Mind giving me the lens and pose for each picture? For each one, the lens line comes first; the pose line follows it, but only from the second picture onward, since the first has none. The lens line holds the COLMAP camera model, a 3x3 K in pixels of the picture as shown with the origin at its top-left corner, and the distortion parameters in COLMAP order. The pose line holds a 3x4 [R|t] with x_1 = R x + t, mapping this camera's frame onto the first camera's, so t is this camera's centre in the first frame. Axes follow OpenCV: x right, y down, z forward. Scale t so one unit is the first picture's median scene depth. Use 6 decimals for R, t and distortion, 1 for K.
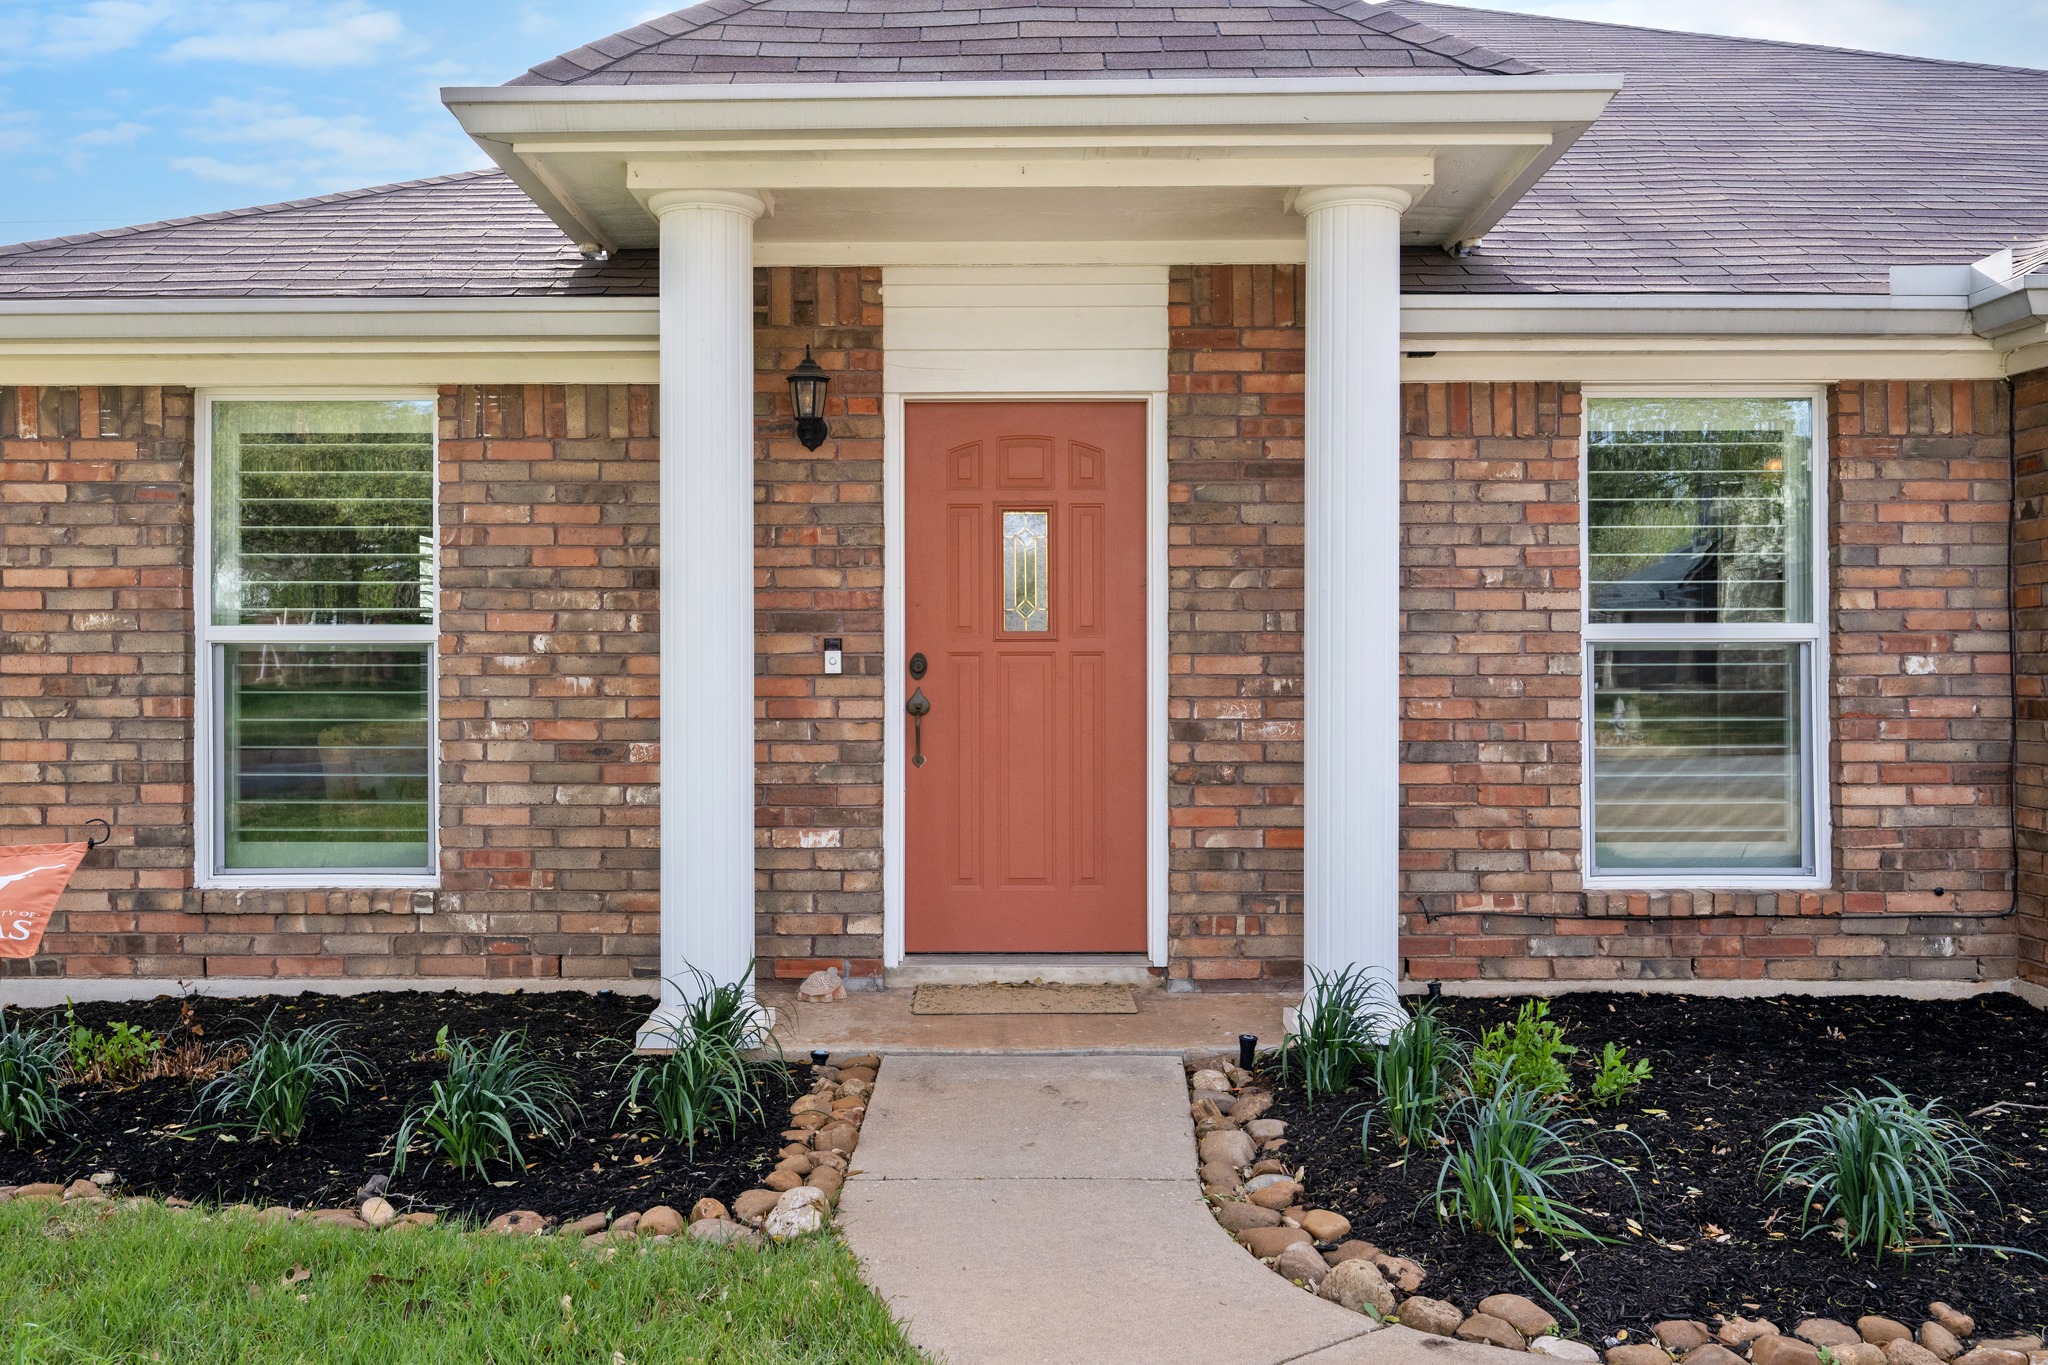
lens RADIAL K [[799.9, 0, 1021.5], [0, 799.9, 688.1], [0, 0, 1]] dist [-0.001515, -0.000166]
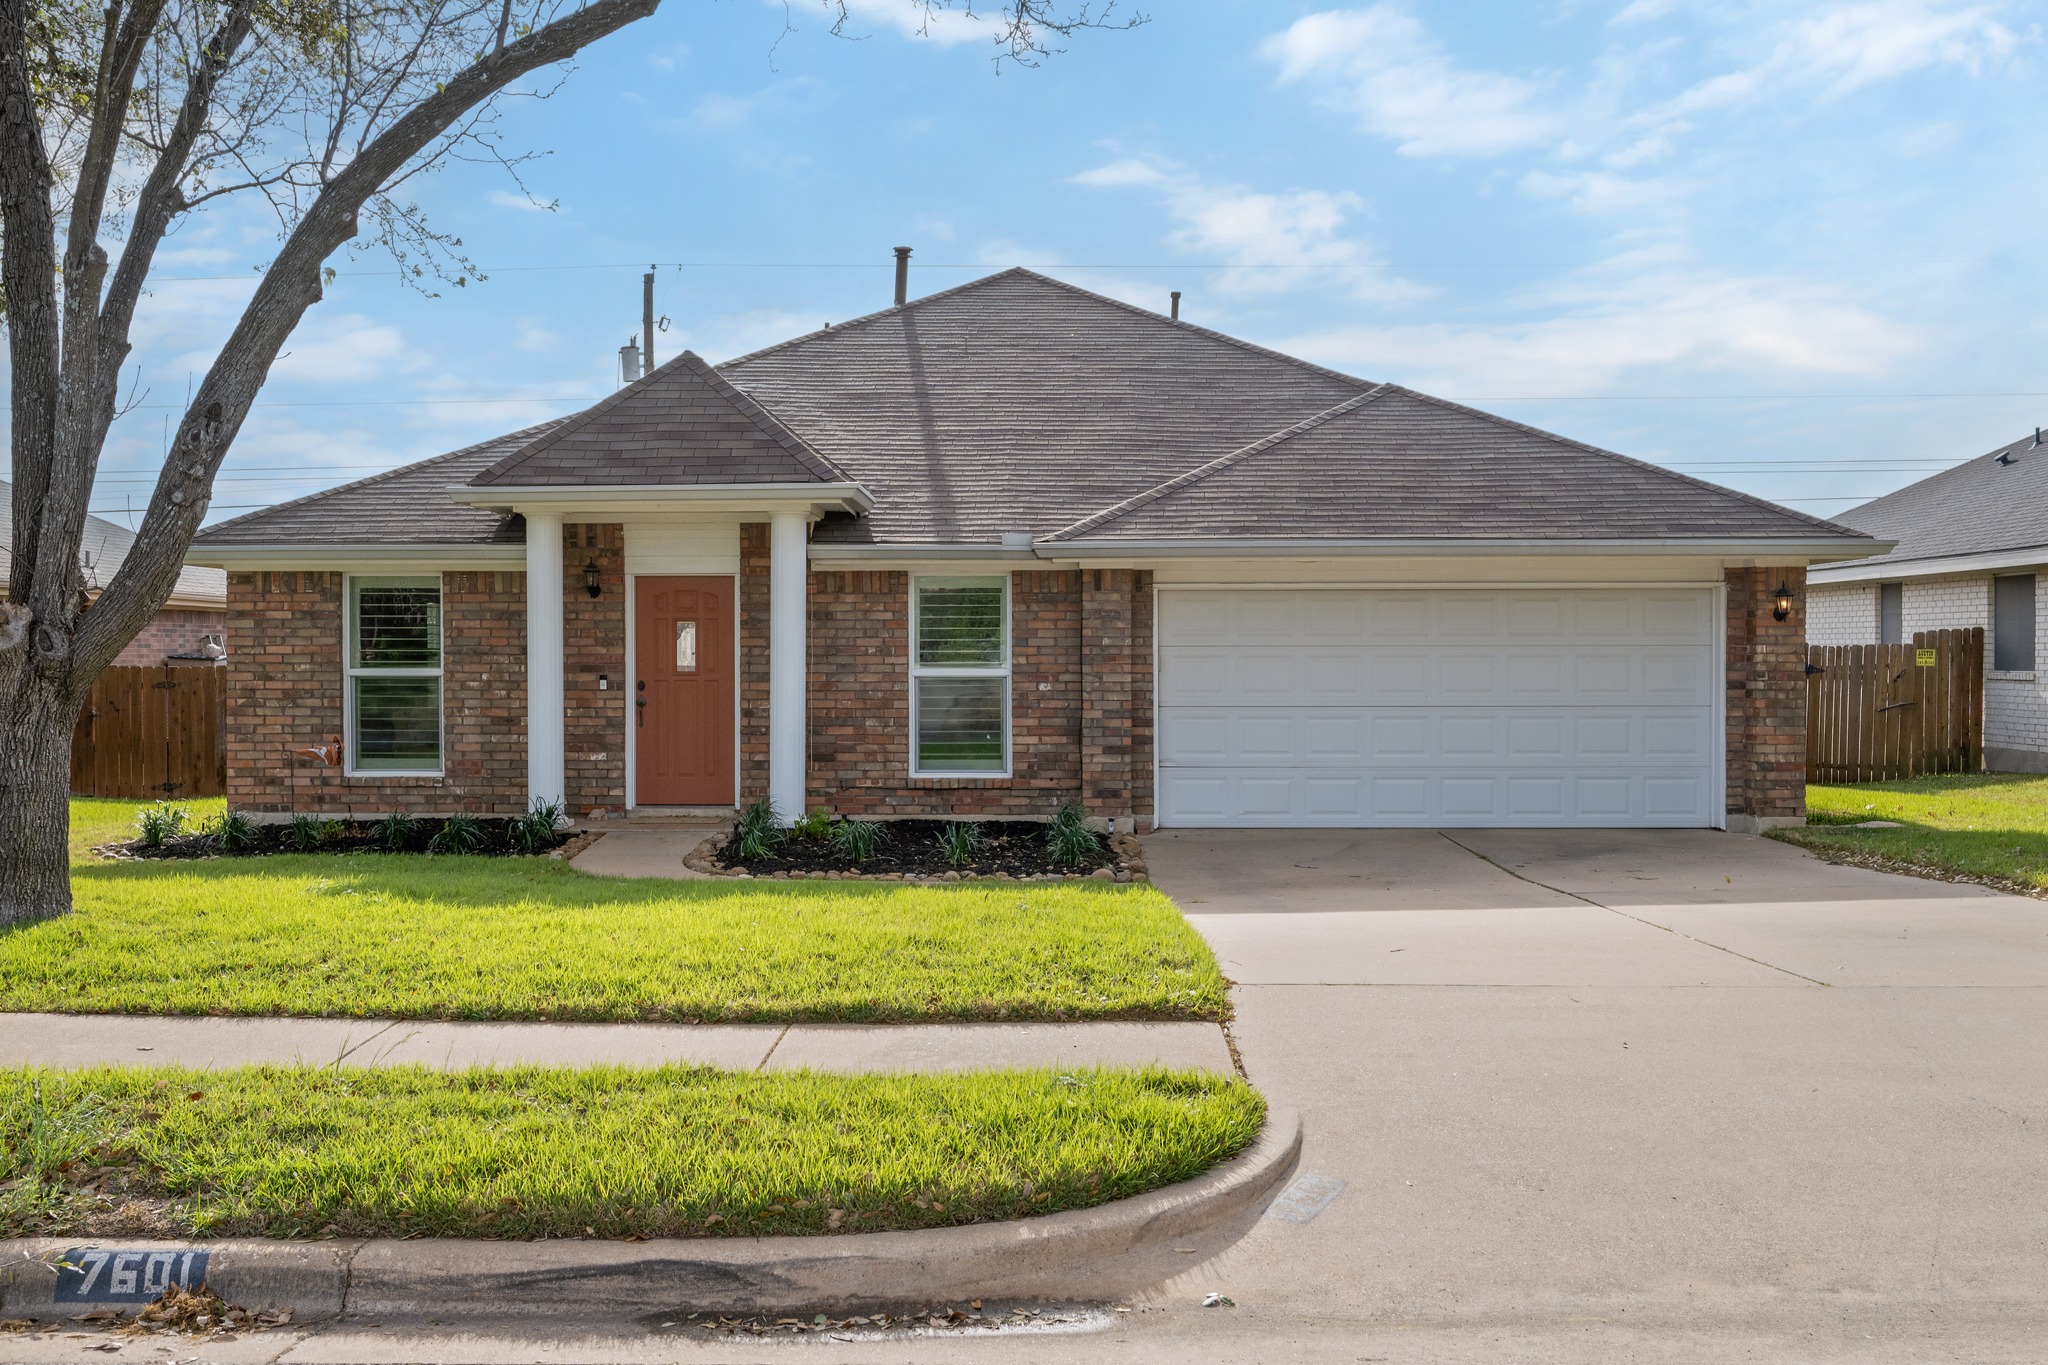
lens RADIAL K [[799.9, 0, 1021.5], [0, 799.9, 688.1], [0, 0, 1]] dist [-0.001515, -0.000166]
pose [[0.999986, 0.001812, -0.004920, 1.059302], [-0.001756, 0.999934, 0.011332, -0.051909], [0.004940, -0.011323, 0.999924, -1.447438]]
